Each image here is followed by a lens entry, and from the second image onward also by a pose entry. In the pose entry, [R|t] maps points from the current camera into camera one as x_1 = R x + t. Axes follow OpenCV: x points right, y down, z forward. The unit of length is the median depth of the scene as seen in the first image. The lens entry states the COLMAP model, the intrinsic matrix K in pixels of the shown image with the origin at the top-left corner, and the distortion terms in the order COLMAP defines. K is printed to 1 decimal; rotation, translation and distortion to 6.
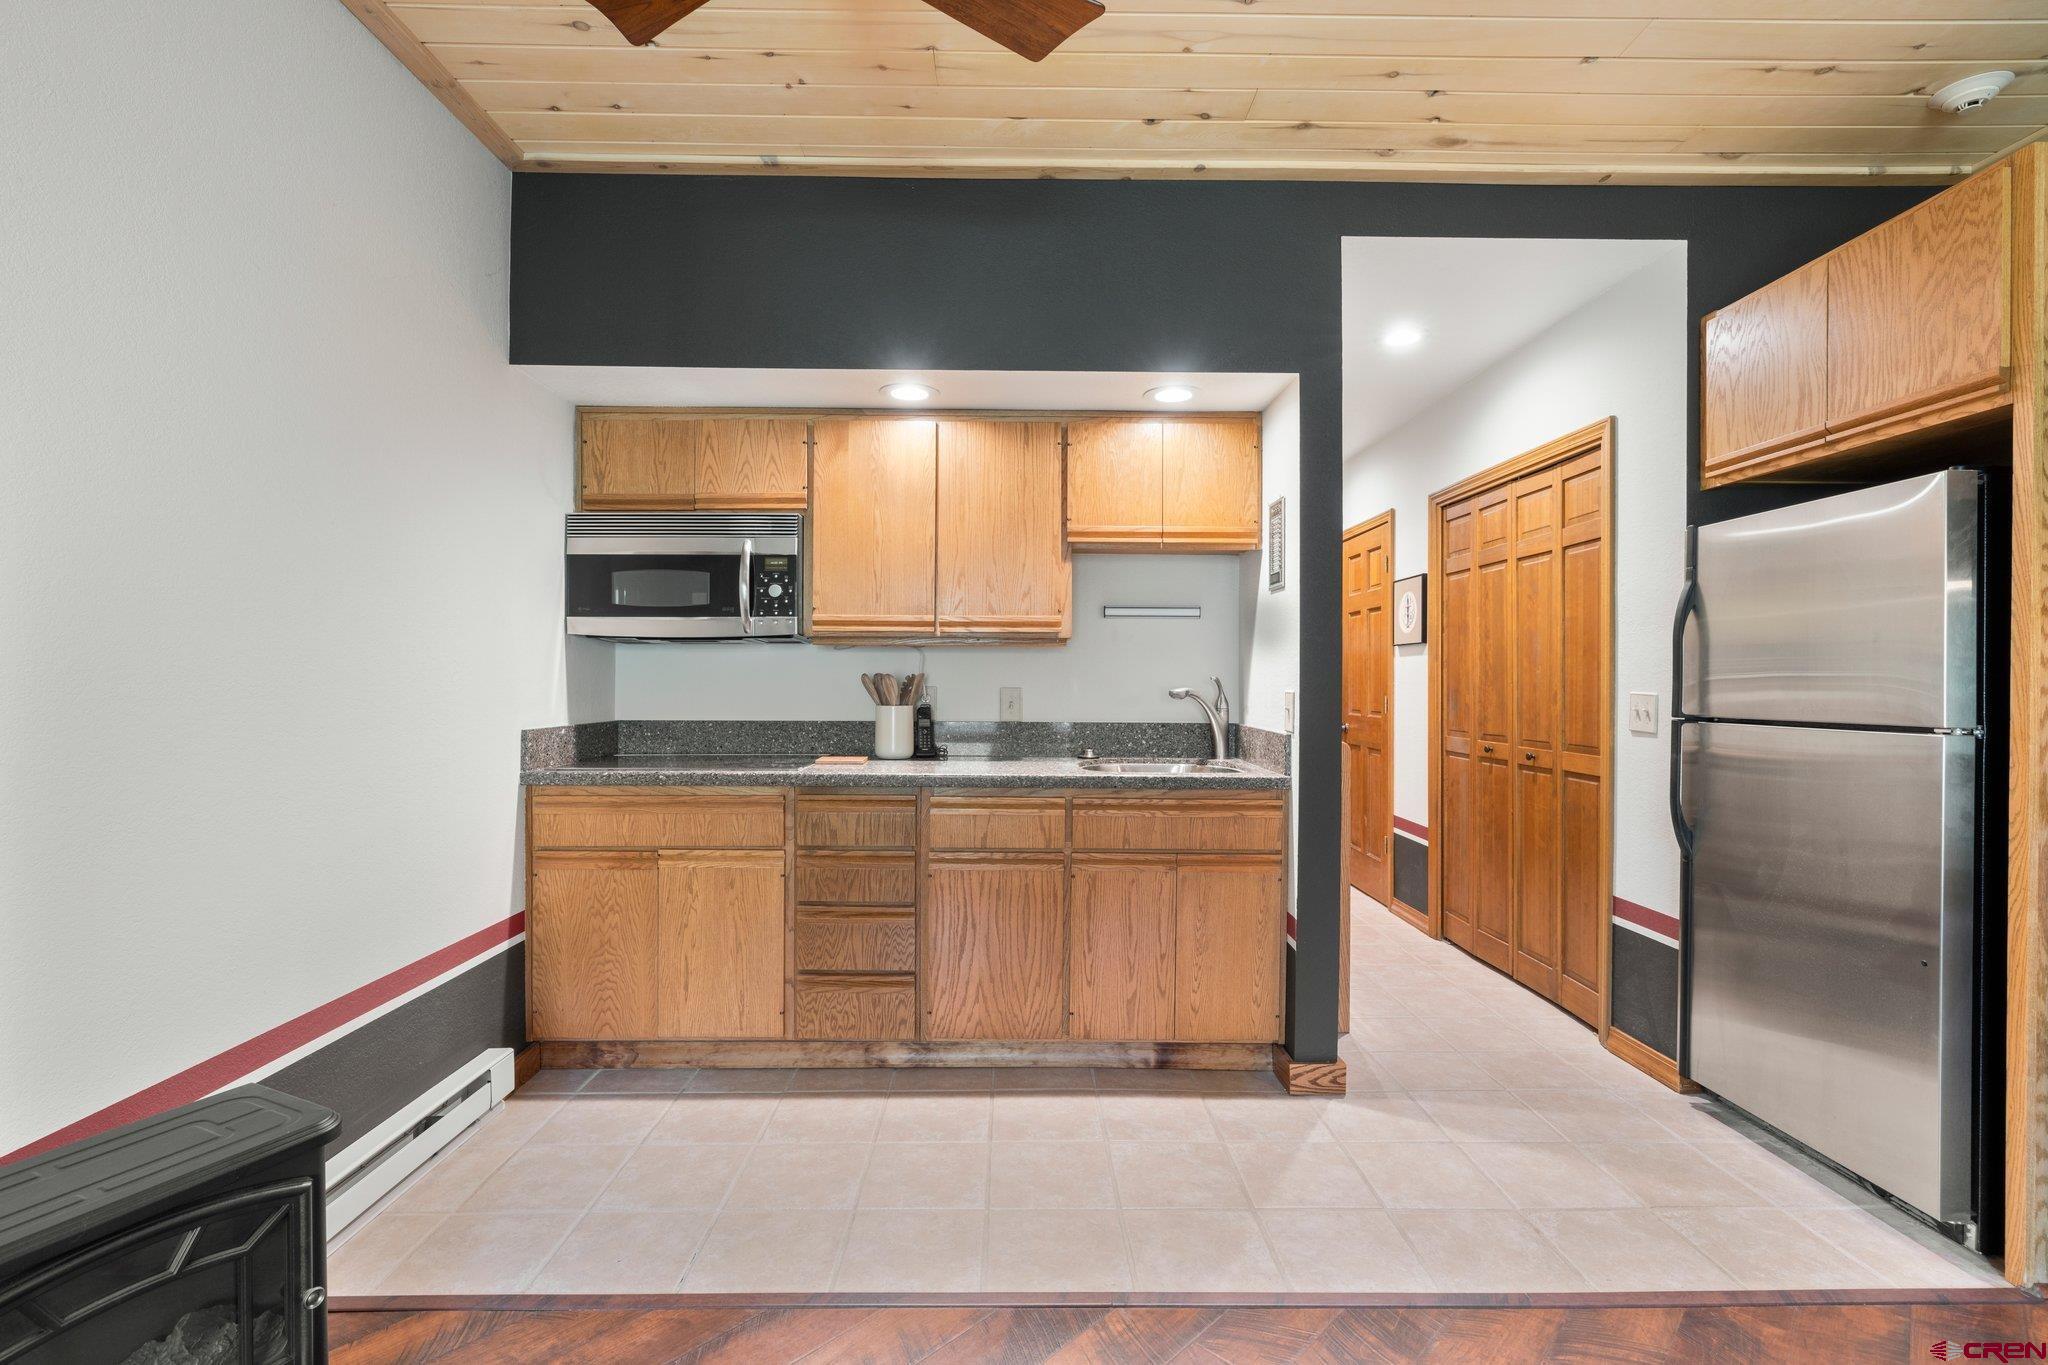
lens RADIAL K [[934.6, 0, 1021.6], [0, 934.6, 677.2], [0, 0, 1]] dist [-0.012518, 0.004474]
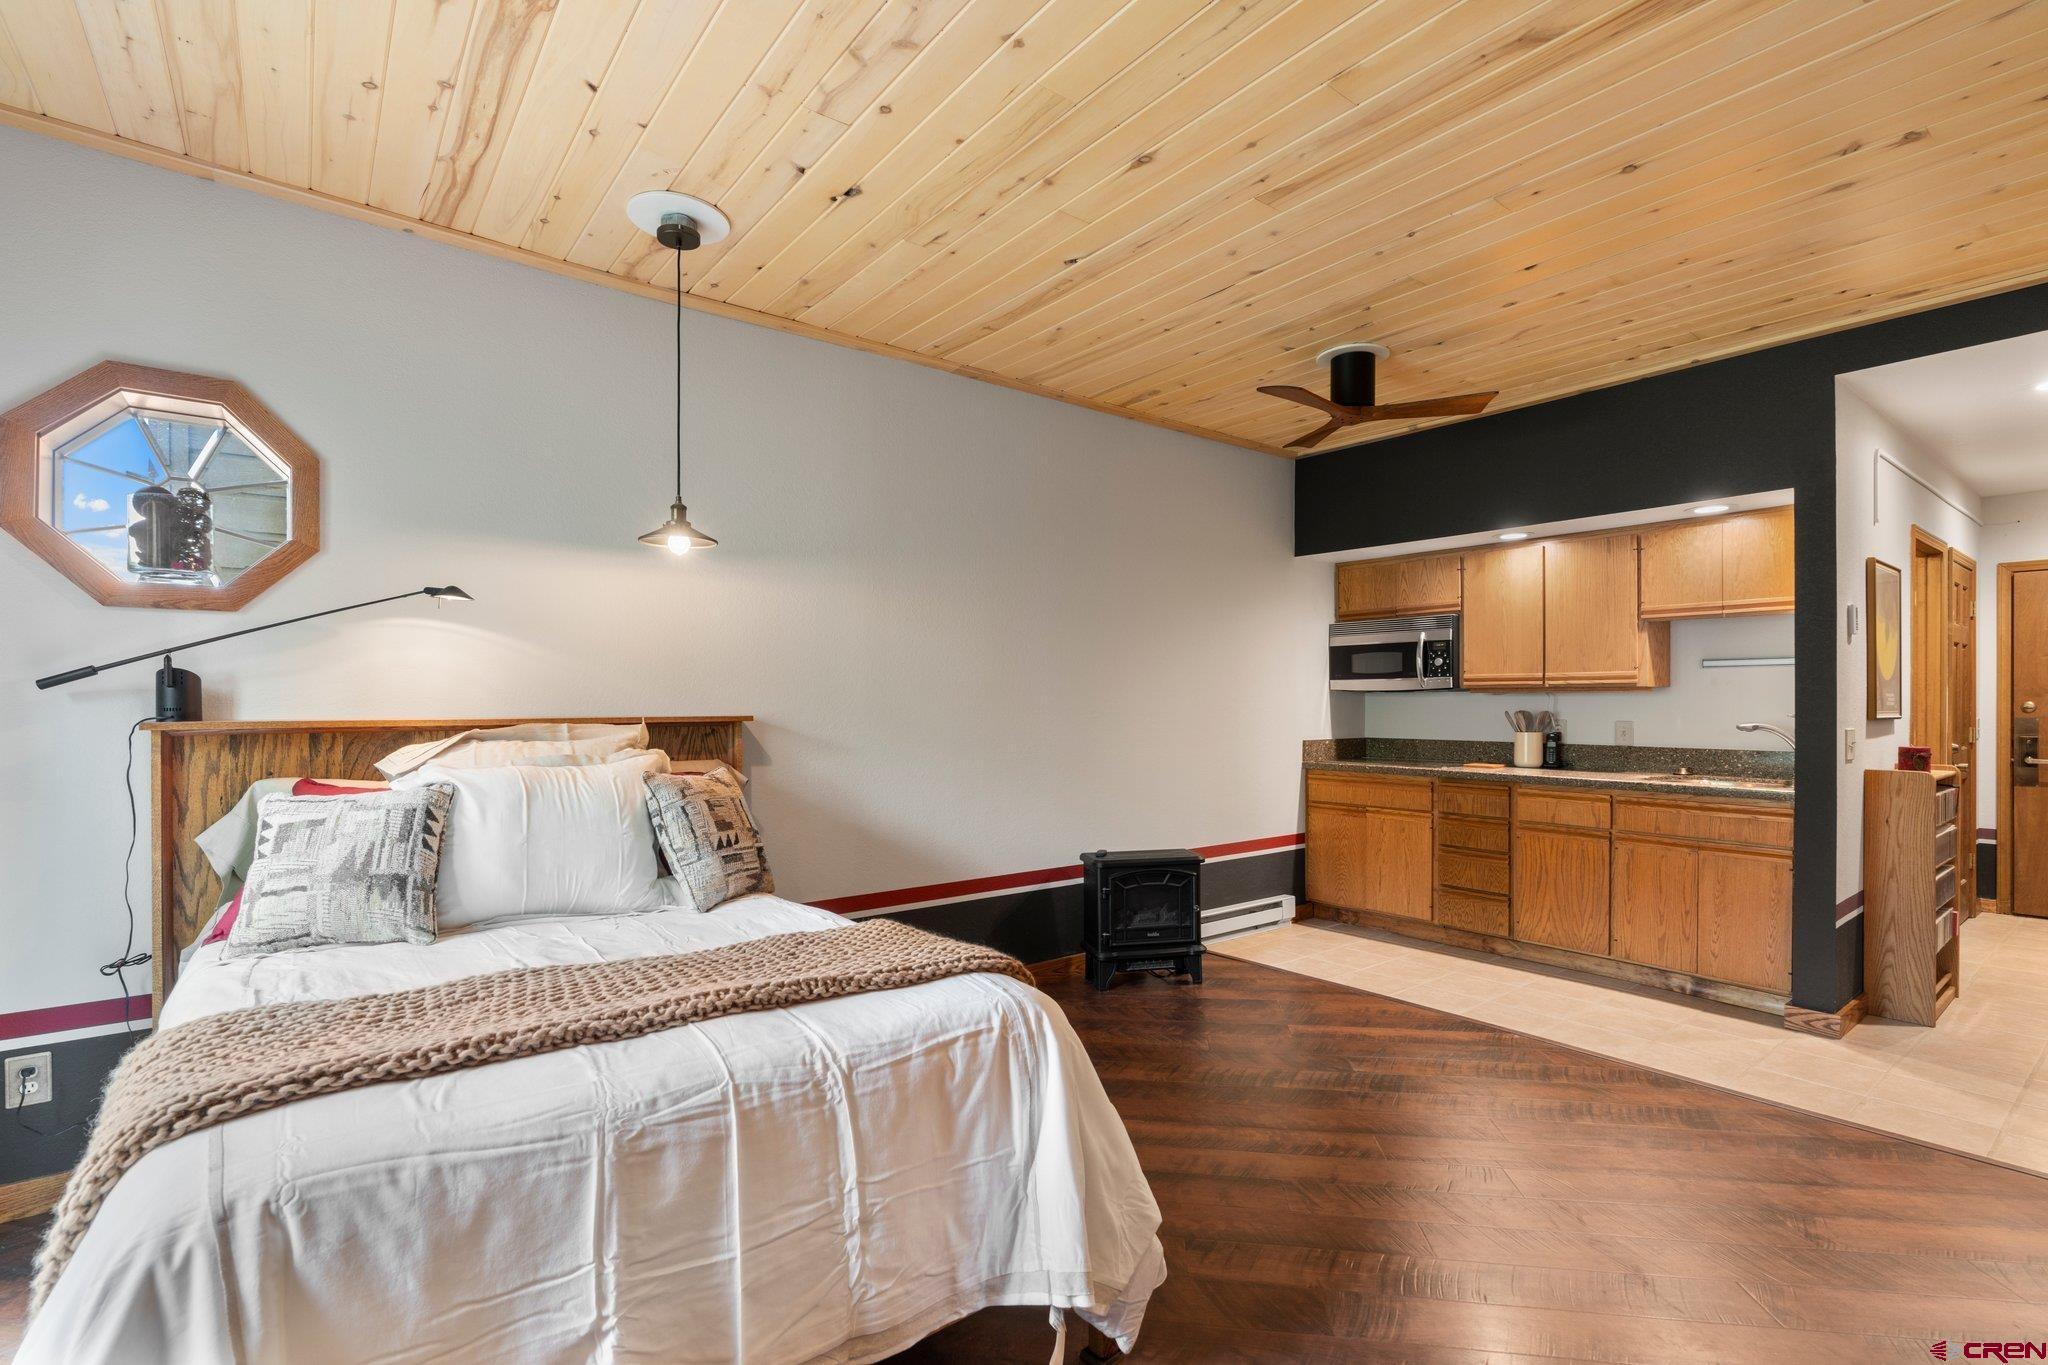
lens RADIAL K [[934.6, 0, 1029.2], [0, 934.6, 704.3], [0, 0, 1]] dist [-0.012518, 0.004474]
pose [[0.614064, -0.002563, -0.789252, 0.650960], [0.005215, 0.999986, 0.000809, -0.023310], [0.789239, -0.004613, 0.614069, -0.652118]]
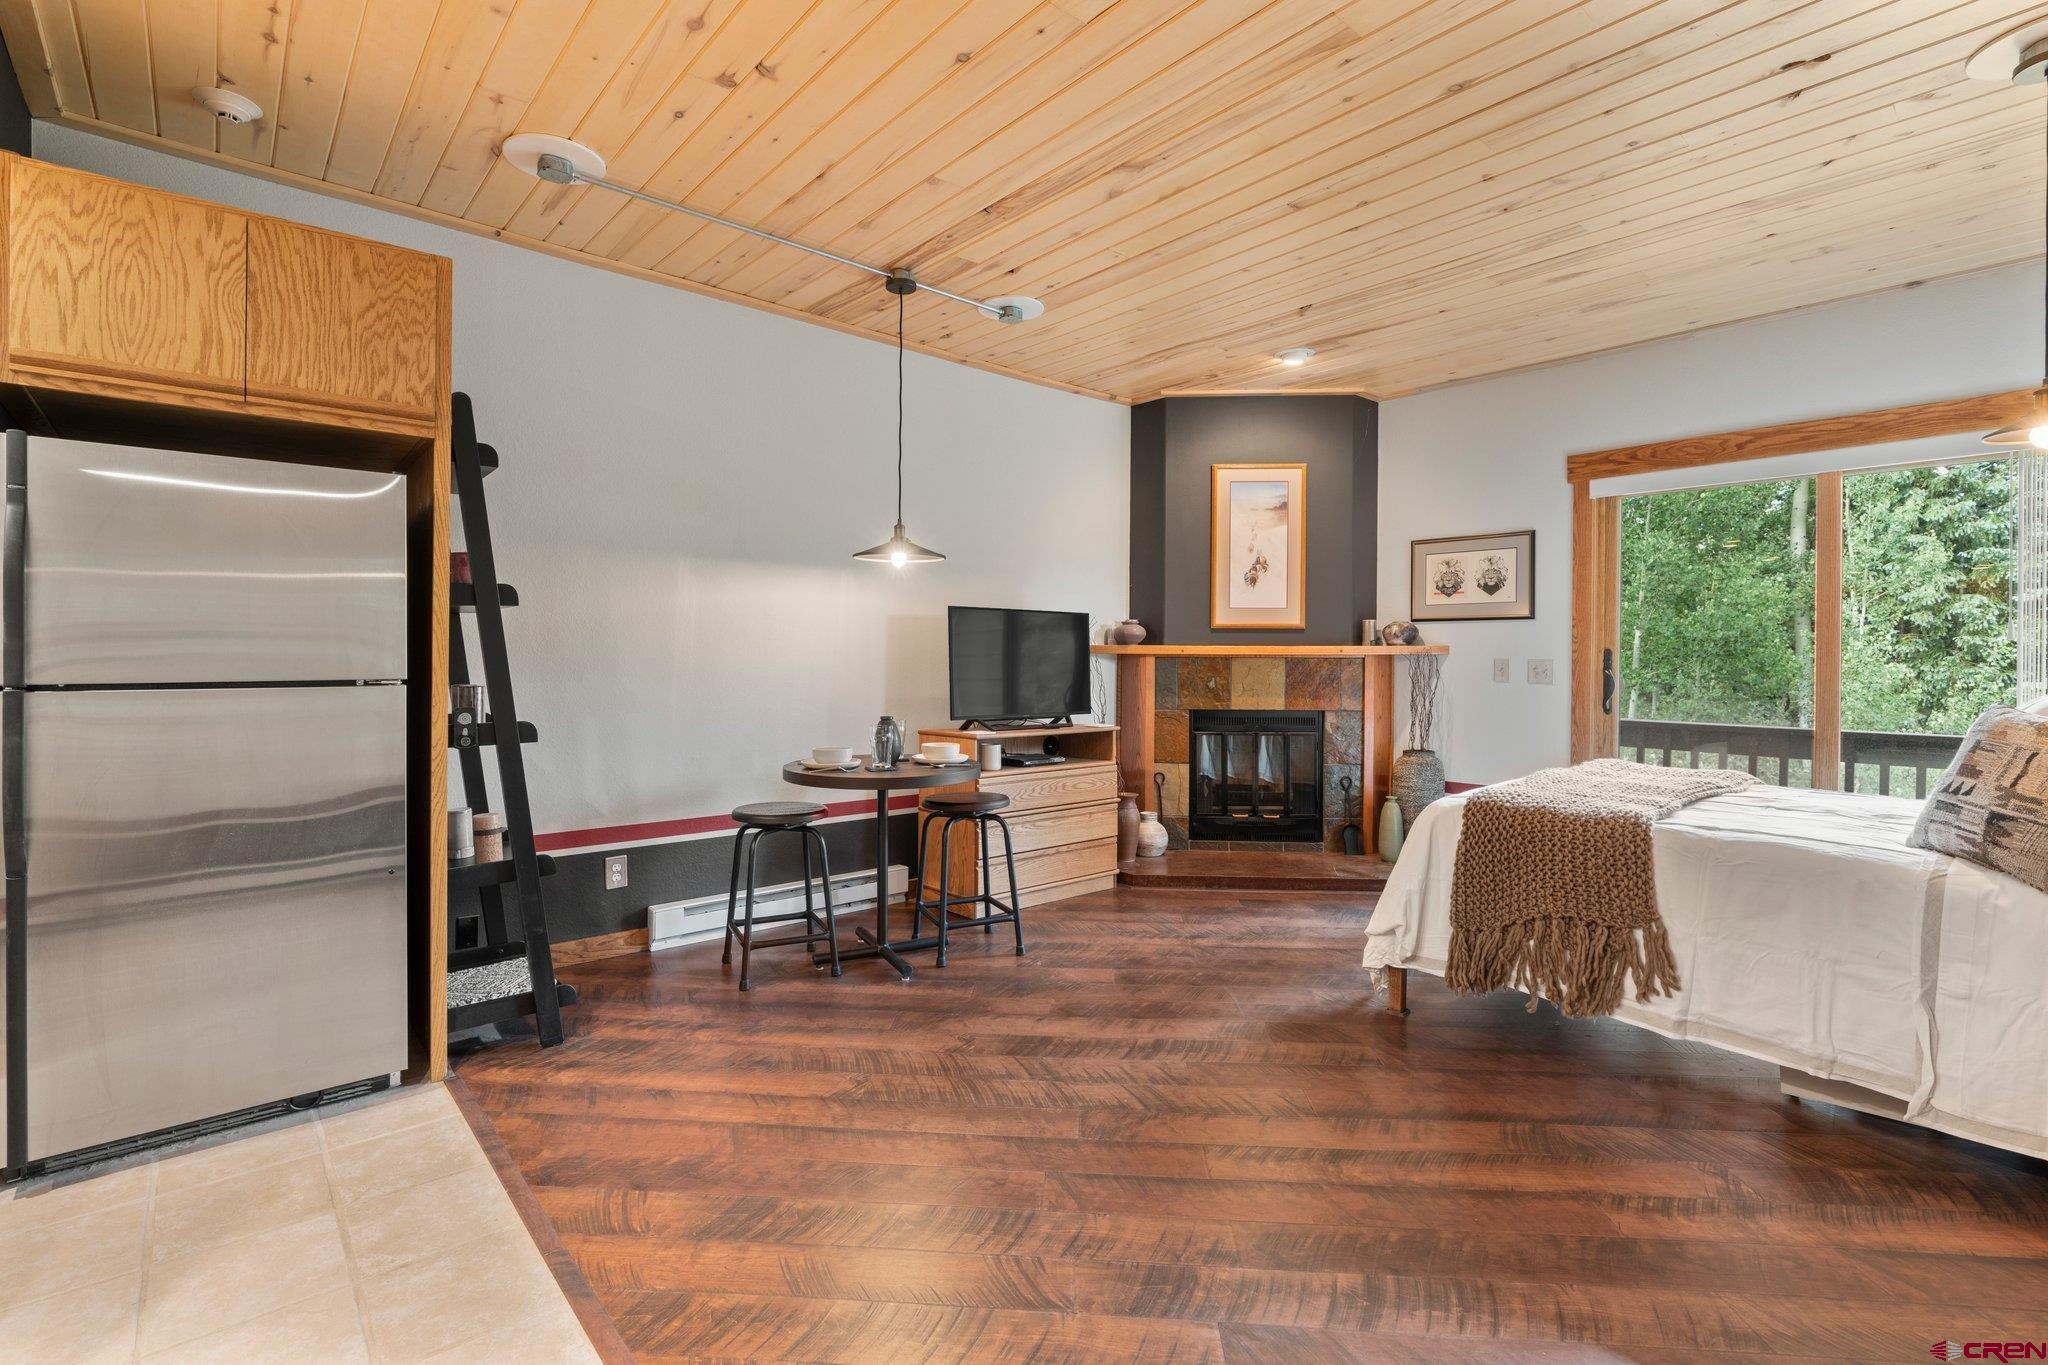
lens RADIAL K [[934.6, 0, 1006.3], [0, 934.6, 667.8], [0, 0, 1]] dist [-0.012518, 0.004474]
pose [[-0.642765, -0.016980, 0.765875, -0.338796], [-0.012103, 0.999855, 0.012010, 0.008607], [-0.765967, -0.001550, -0.642877, 0.805370]]
